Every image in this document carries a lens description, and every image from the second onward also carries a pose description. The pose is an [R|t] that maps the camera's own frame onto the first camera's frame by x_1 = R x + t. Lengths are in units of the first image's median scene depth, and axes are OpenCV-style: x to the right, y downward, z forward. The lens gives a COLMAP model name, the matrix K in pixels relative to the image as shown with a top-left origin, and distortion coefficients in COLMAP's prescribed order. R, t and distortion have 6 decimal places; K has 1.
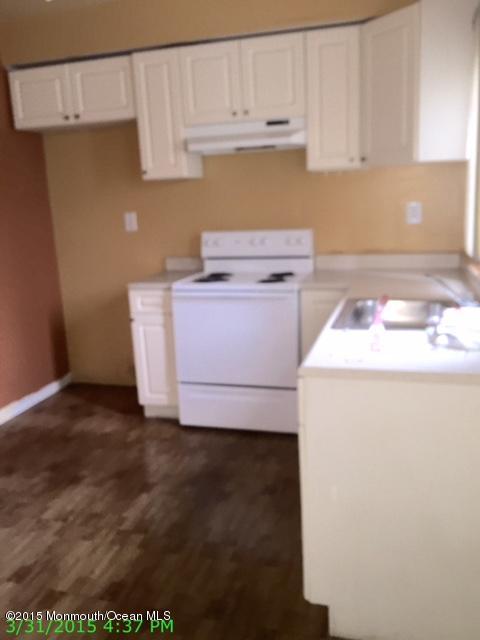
lens RADIAL K [[555.8, 0, 240.0], [0, 555.8, 320.0], [0, 0, 1]] dist [0.156492, -0.275146]
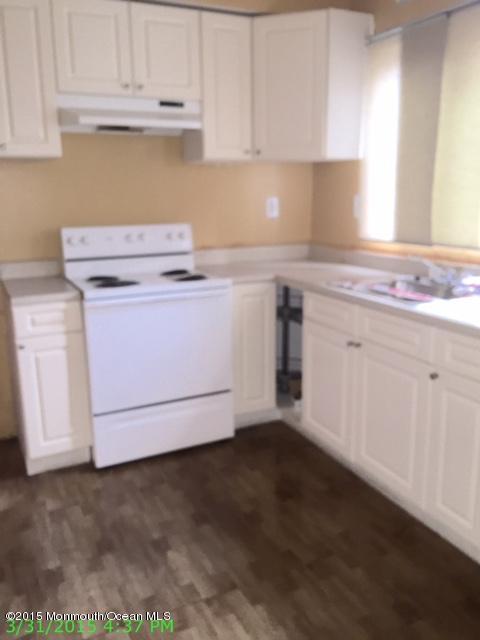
lens RADIAL K [[555.8, 0, 240.0], [0, 555.8, 320.0], [0, 0, 1]] dist [0.156492, -0.275146]
pose [[0.736428, -0.122487, 0.665335, -0.479148], [0.129100, 0.990844, 0.039518, -0.027905], [-0.664084, 0.056793, 0.745498, 0.261708]]
